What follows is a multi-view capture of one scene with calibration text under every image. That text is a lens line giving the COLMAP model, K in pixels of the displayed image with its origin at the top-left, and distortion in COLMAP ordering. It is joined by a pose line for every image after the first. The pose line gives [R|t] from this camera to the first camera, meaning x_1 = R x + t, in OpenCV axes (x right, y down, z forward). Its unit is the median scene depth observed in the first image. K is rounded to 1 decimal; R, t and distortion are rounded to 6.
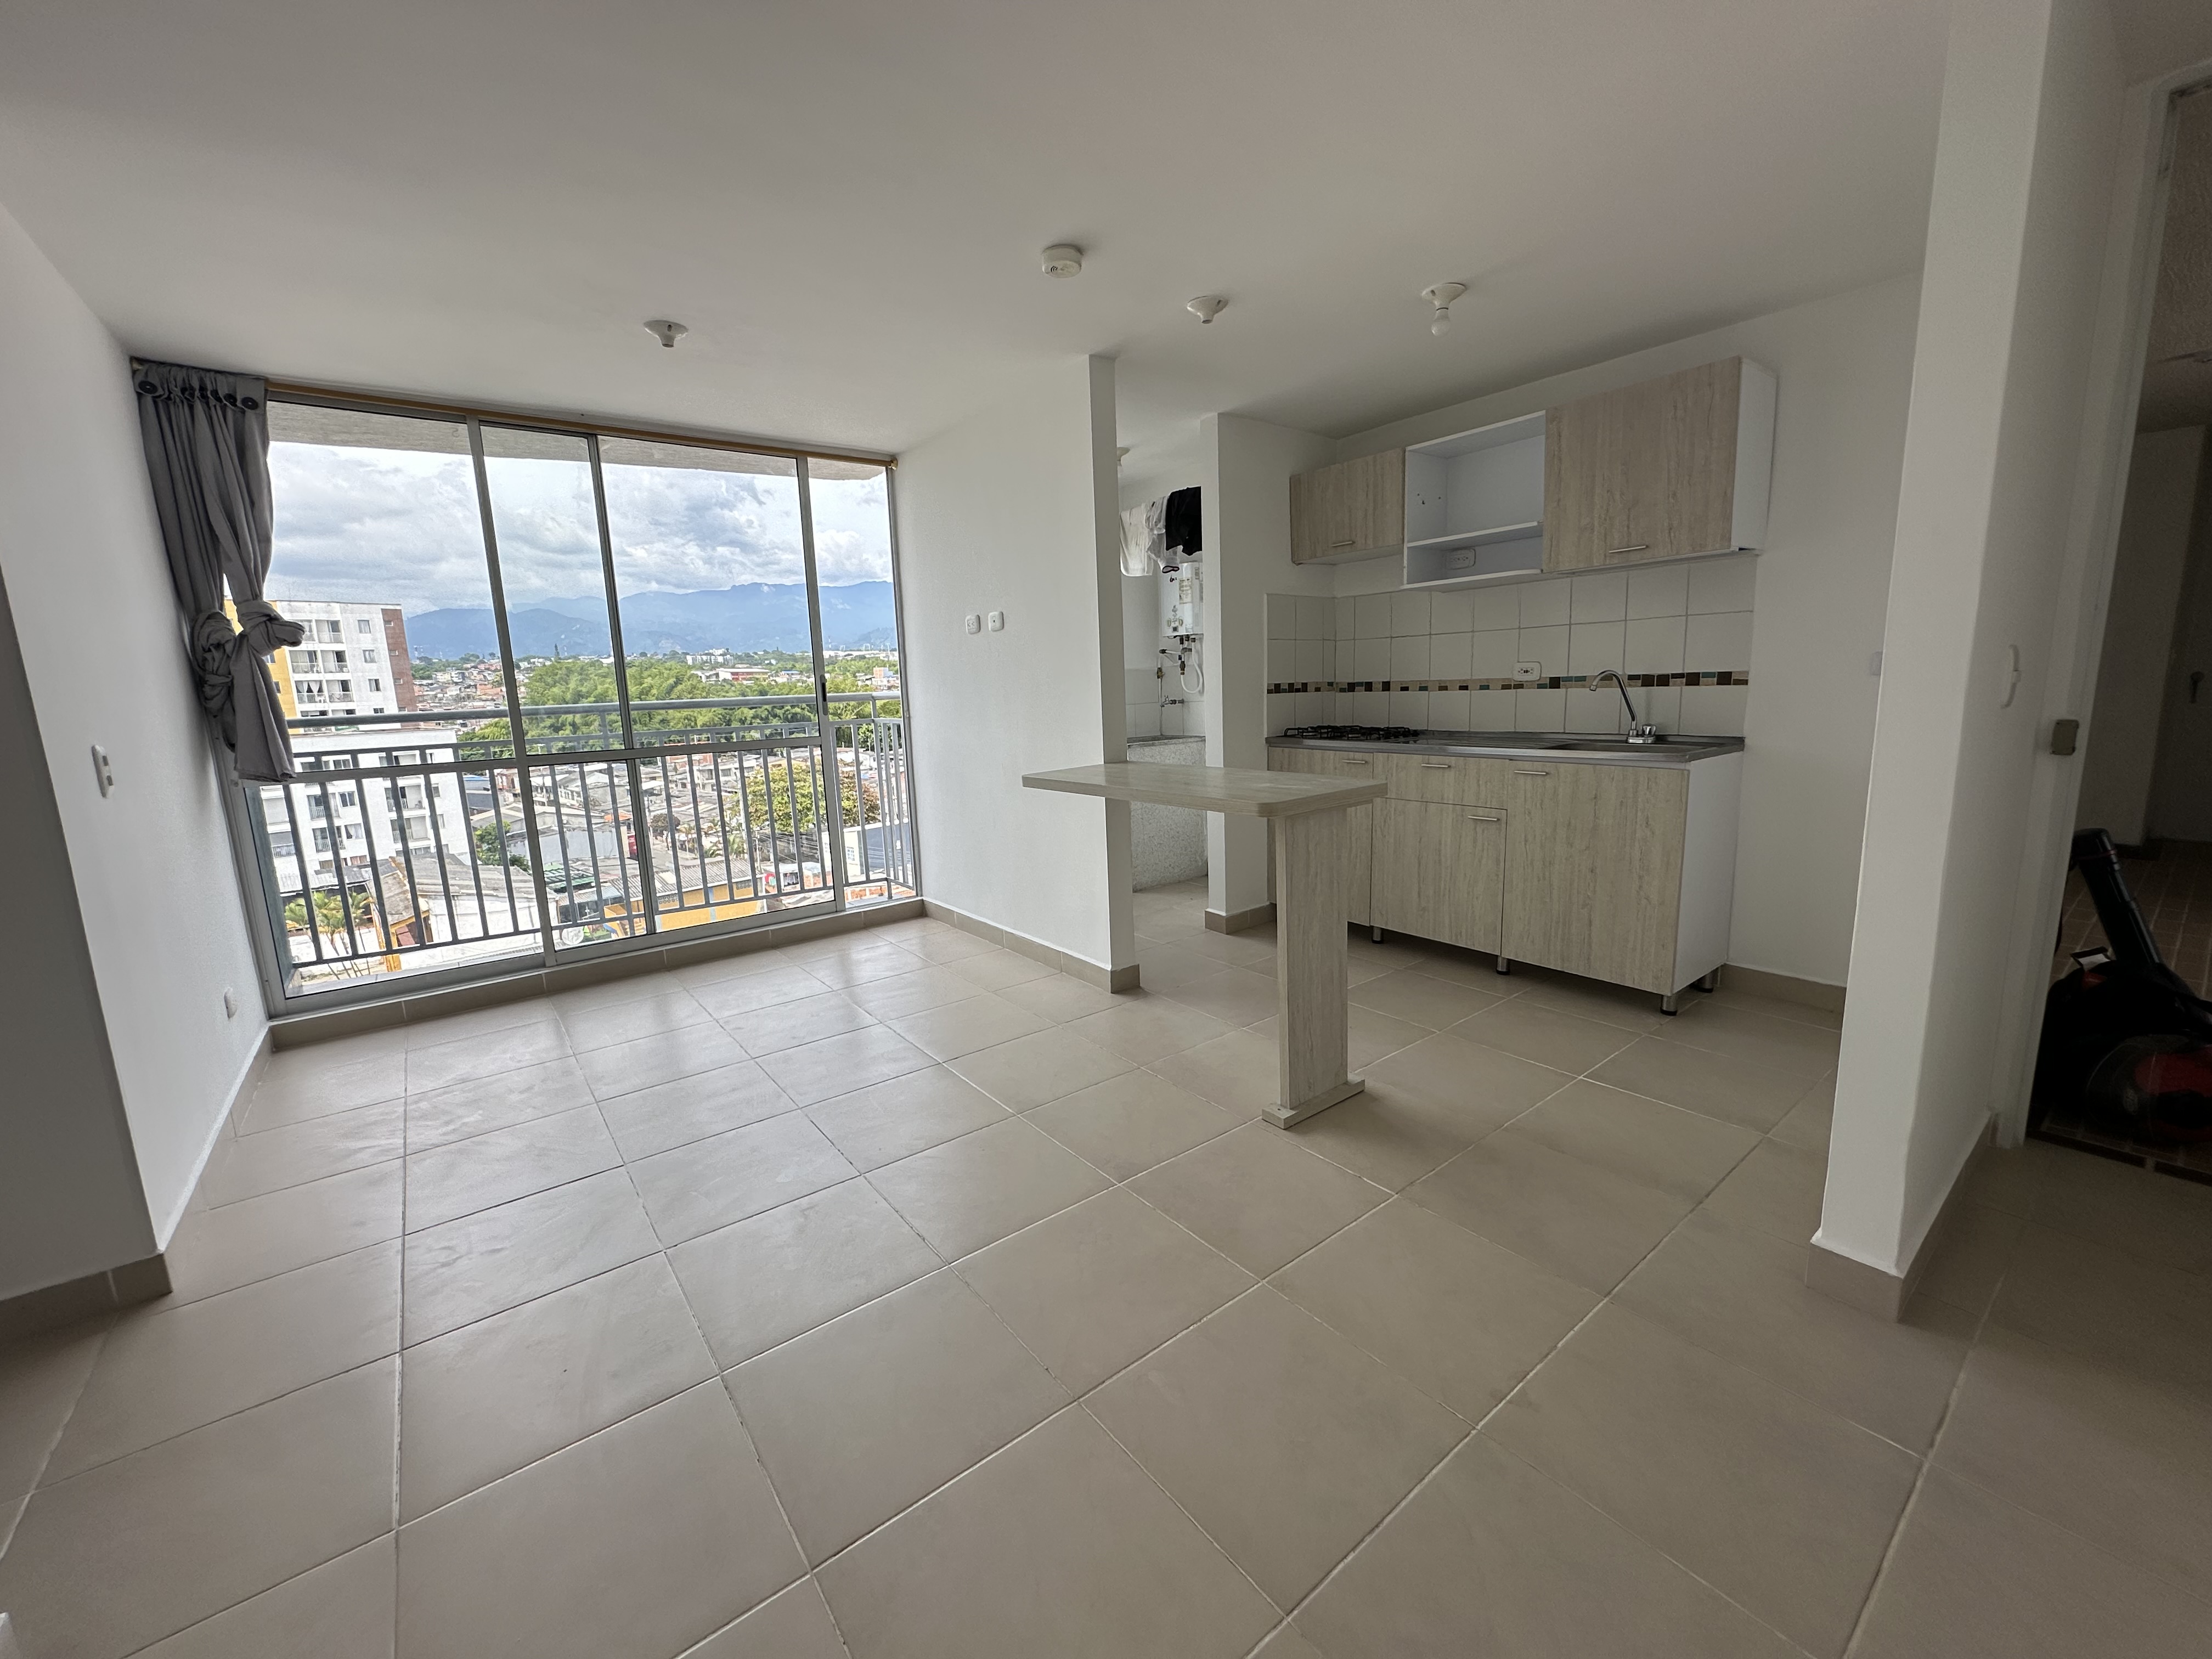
lens RADIAL K [[882.4, 0, 1108.1], [0, 882.4, 826.3], [0, 0, 1]] dist [-0.004446, 0.001067]
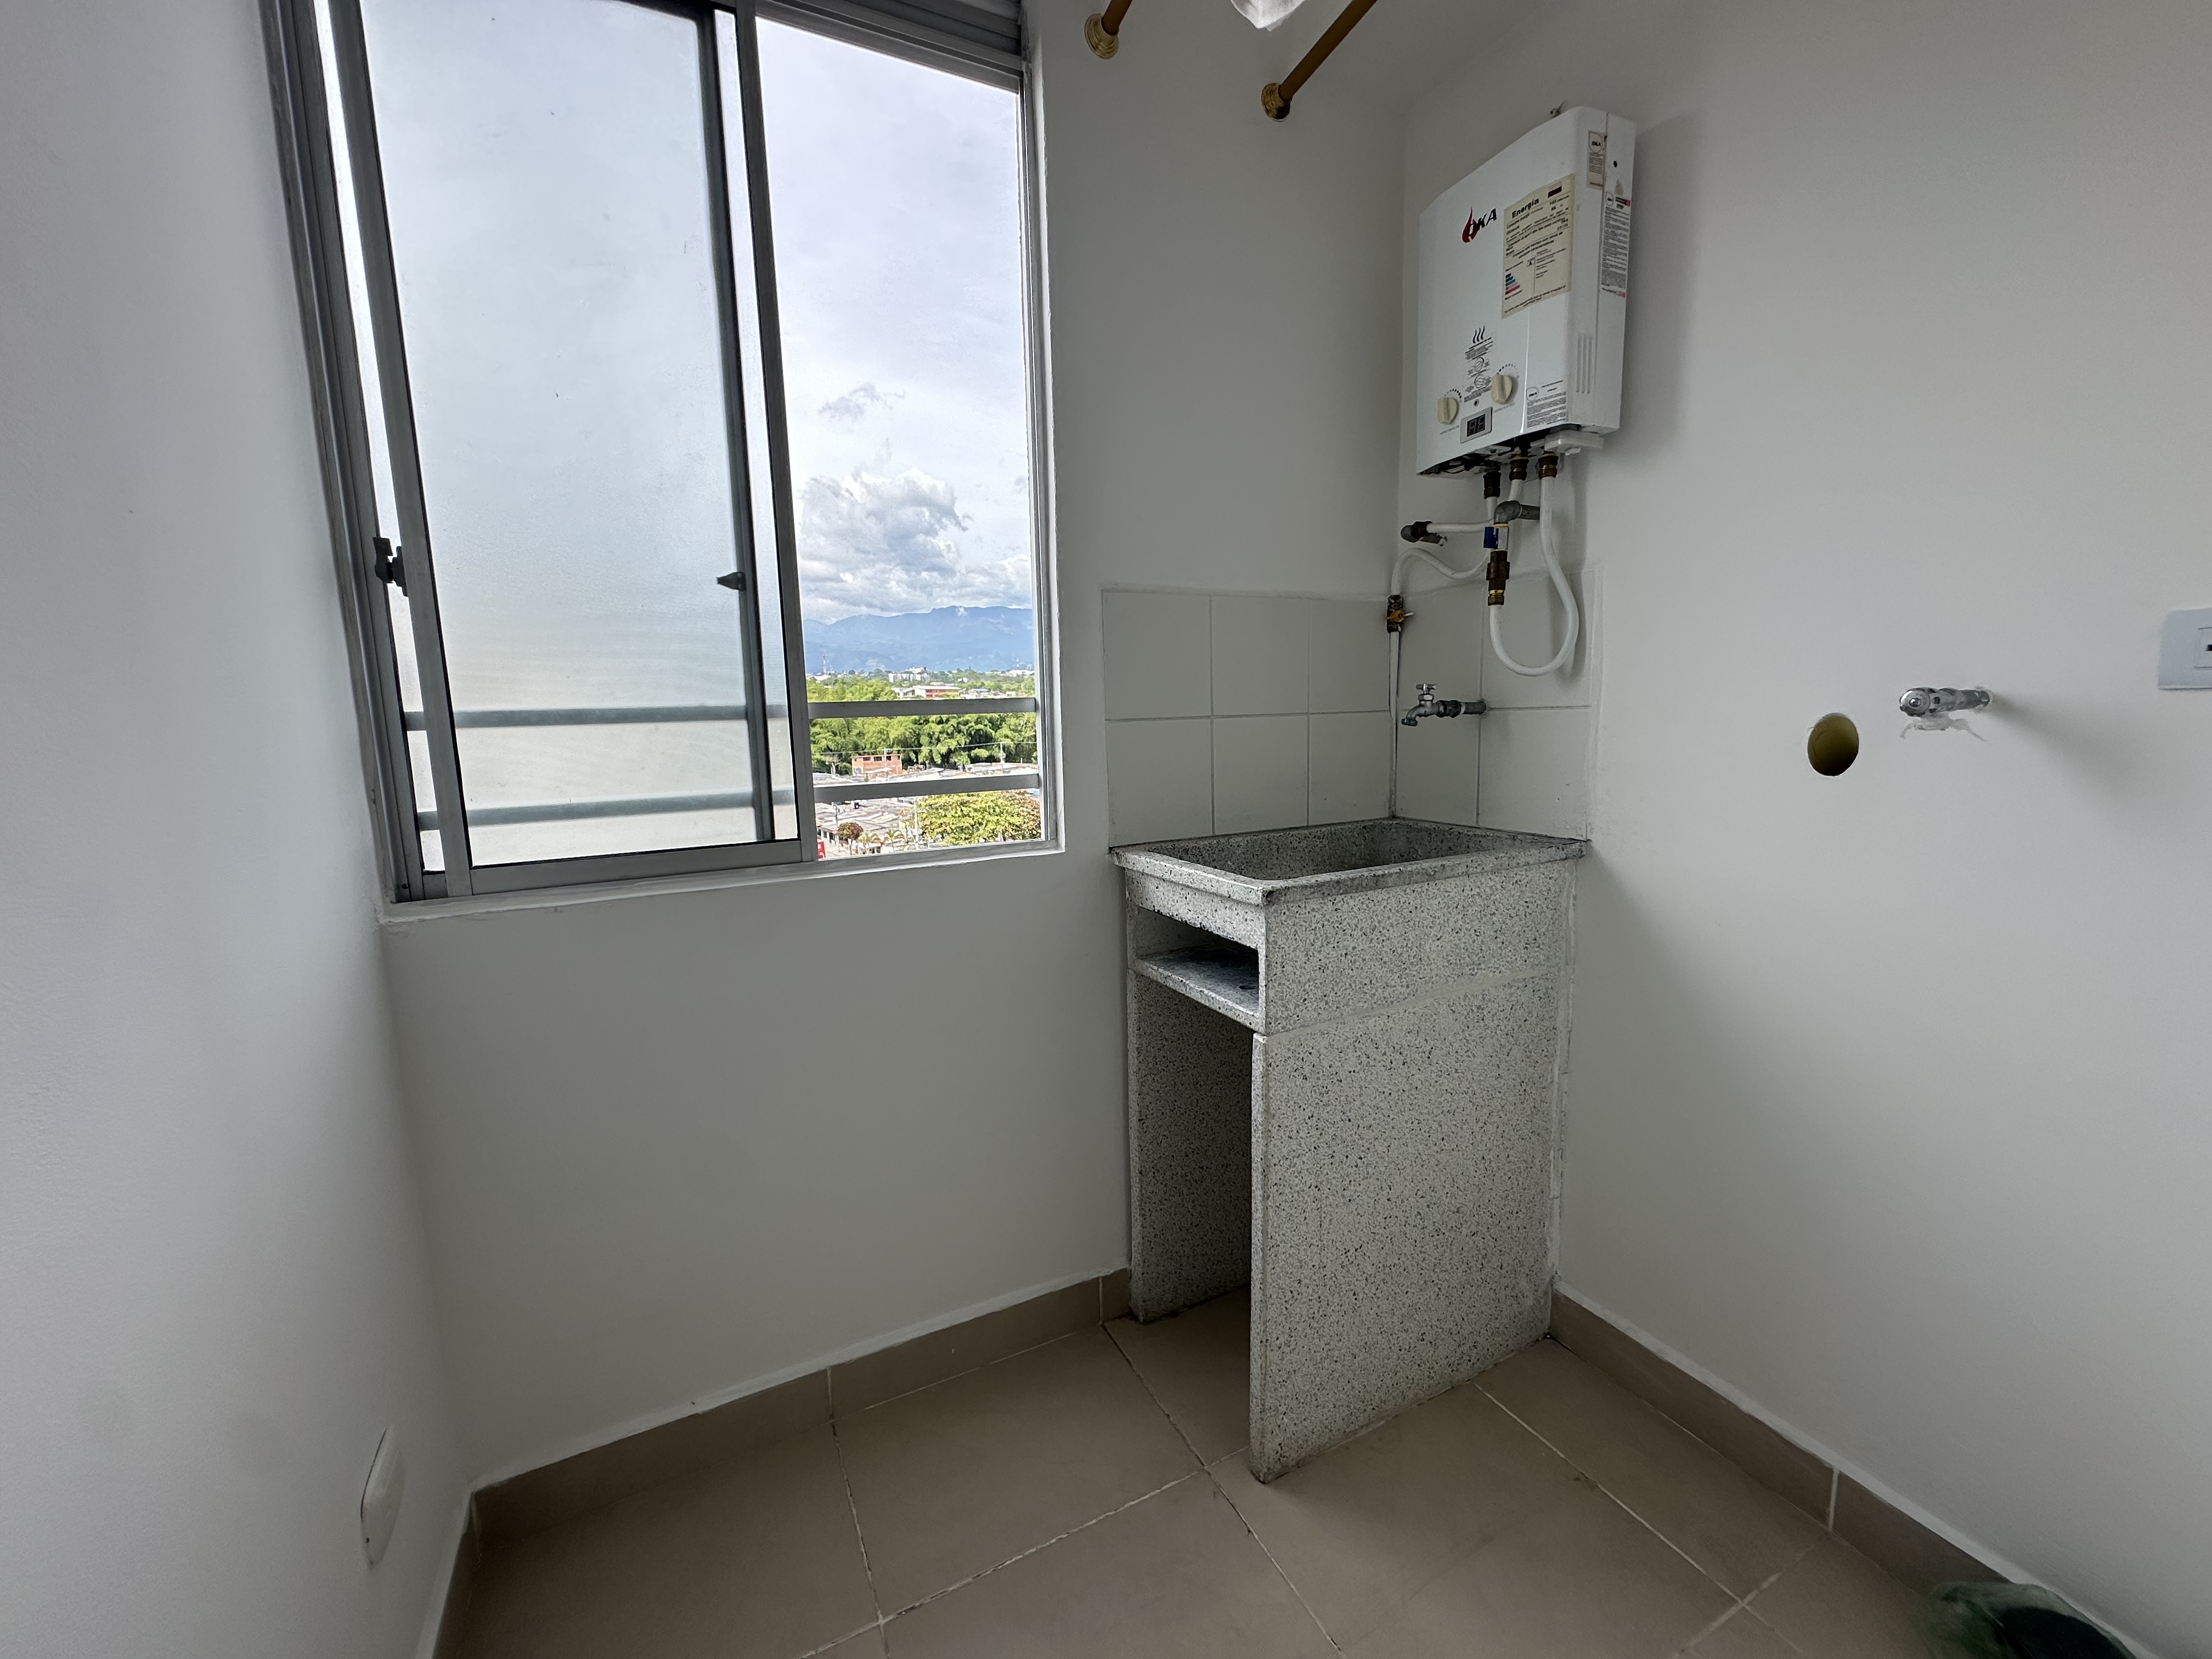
lens RADIAL K [[882.4, 0, 1107.7], [0, 882.4, 827.3], [0, 0, 1]] dist [-0.004446, 0.001067]
pose [[0.979916, 0.038653, -0.195630, 0.031344], [-0.042678, 0.998954, -0.016400, -0.121301], [0.194792, 0.024419, 0.980541, 0.908126]]
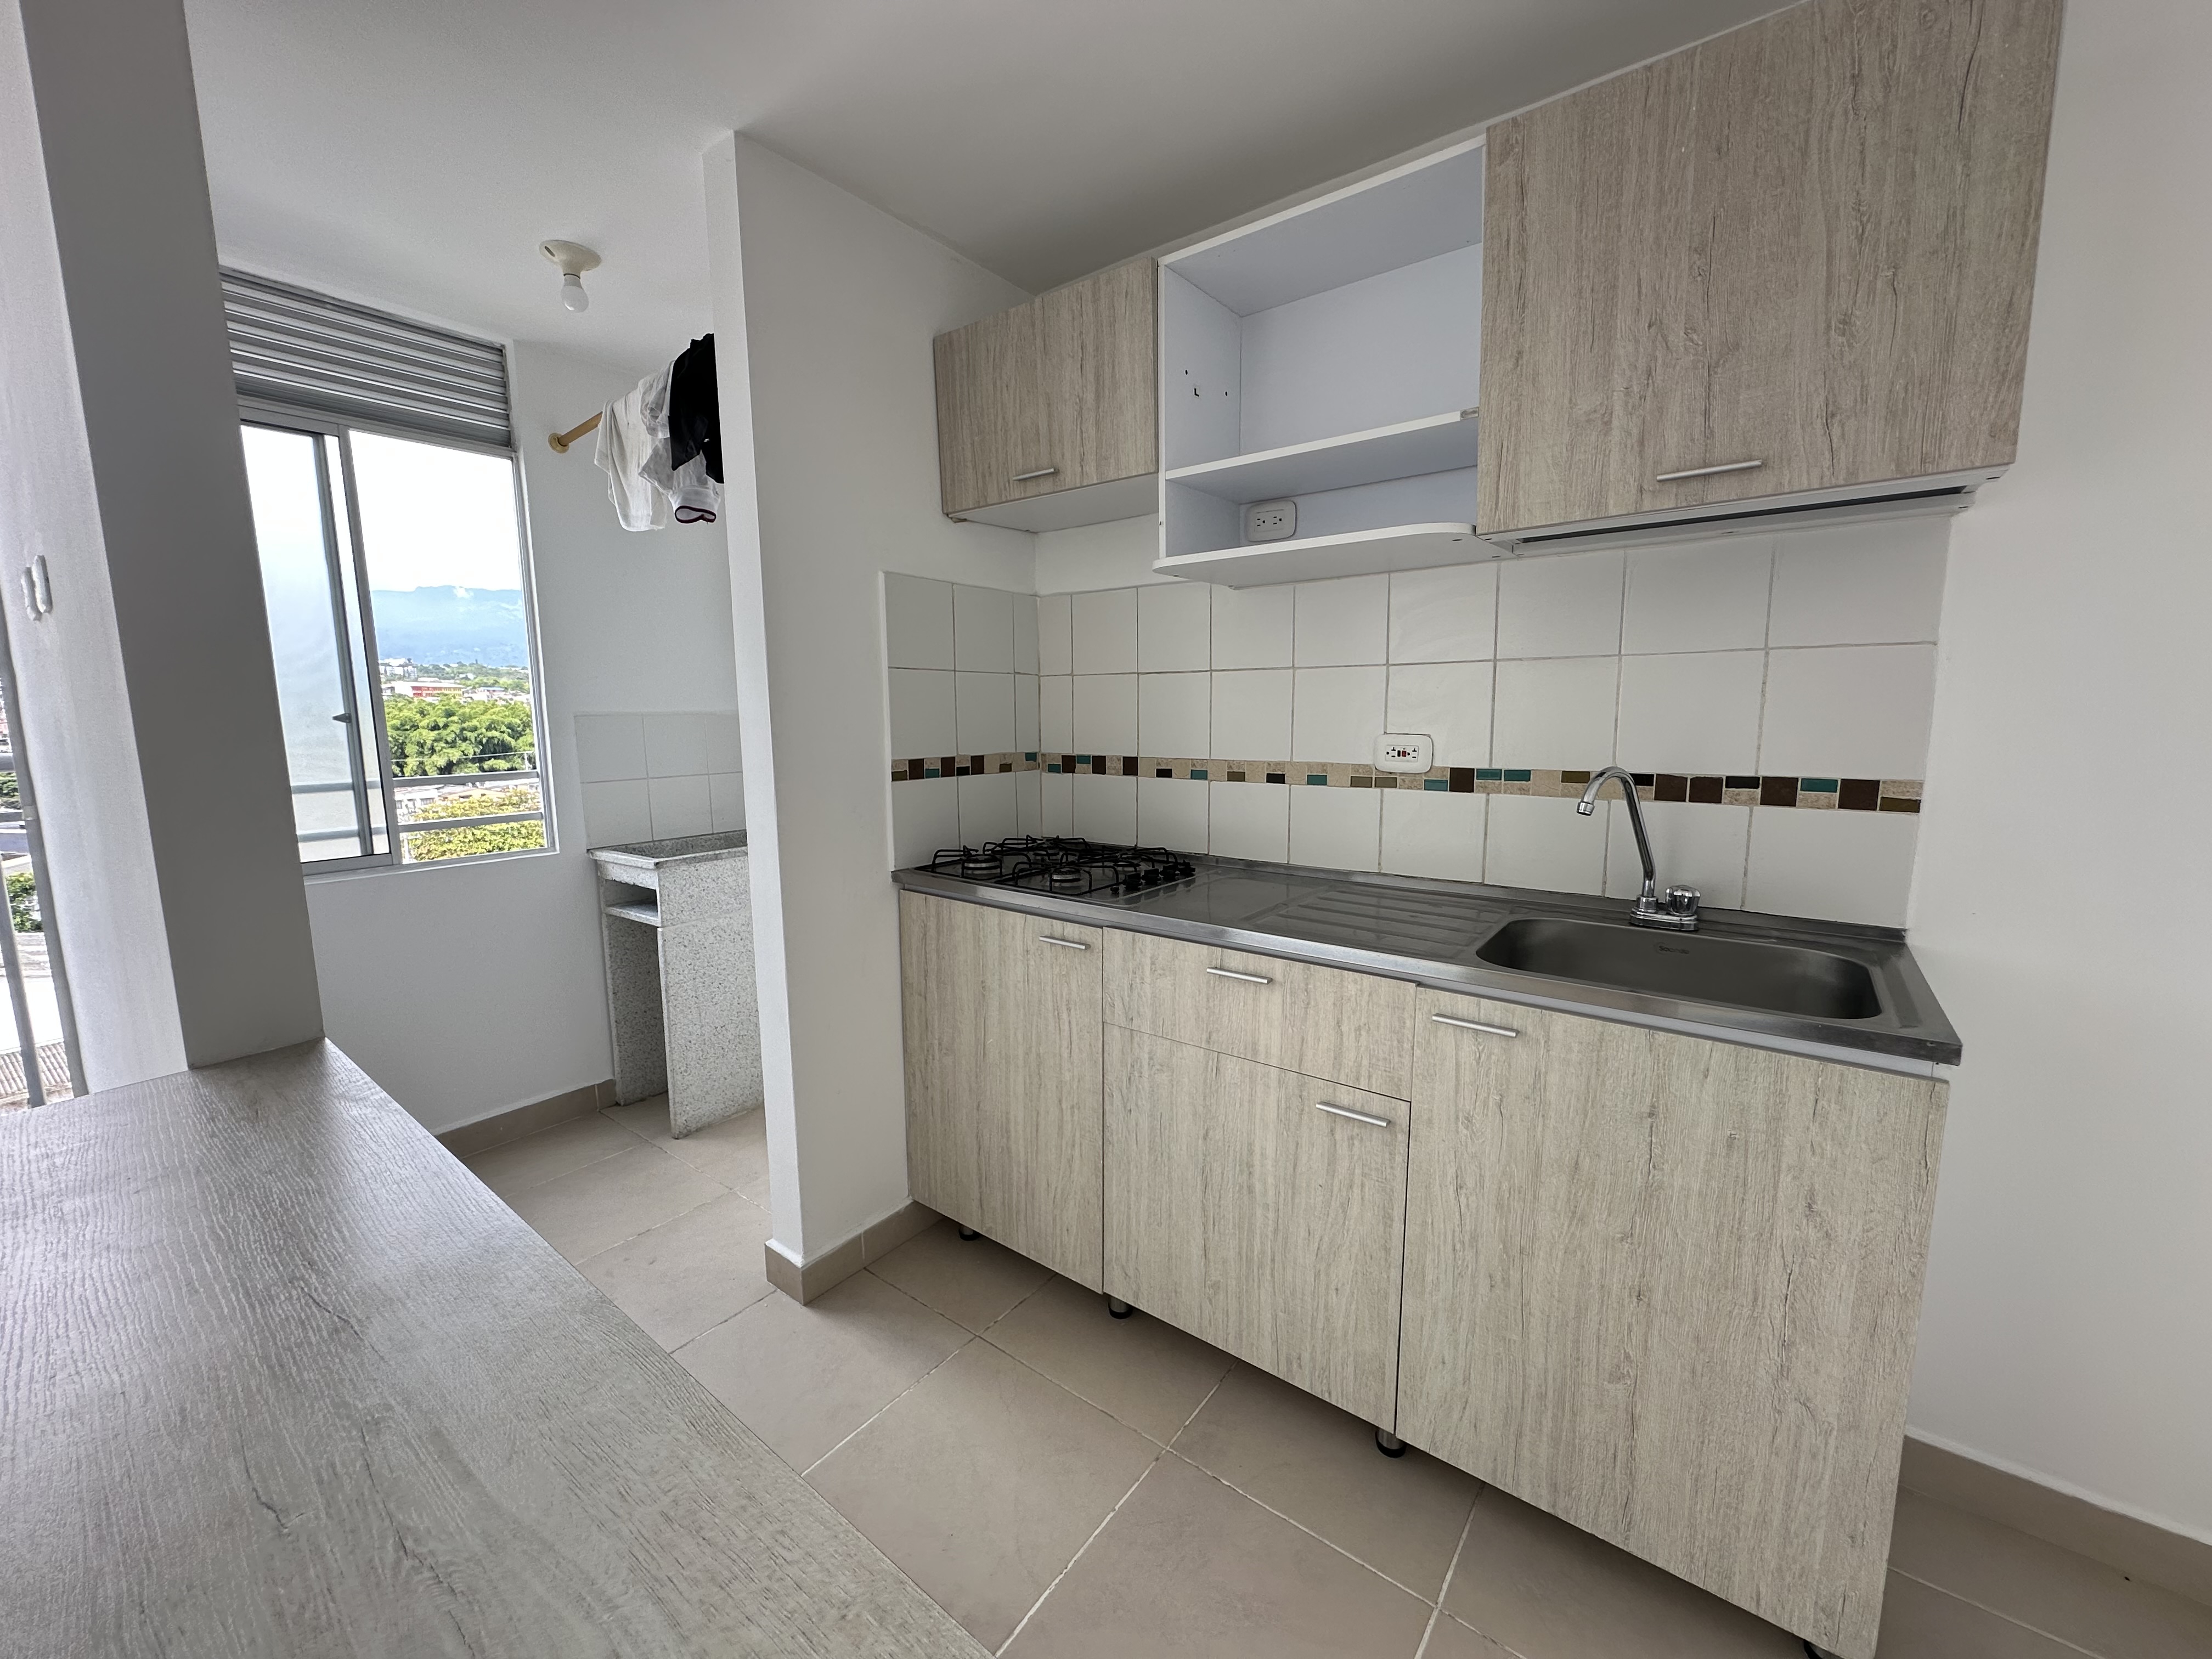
lens RADIAL K [[882.4, 0, 1108.8], [0, 882.4, 827.6], [0, 0, 1]] dist [-0.004446, 0.001067]
pose [[0.965234, -0.007684, 0.261275, 0.169246], [0.016228, 0.999401, -0.030561, -0.109074], [-0.260883, 0.033739, 0.964781, 0.510370]]
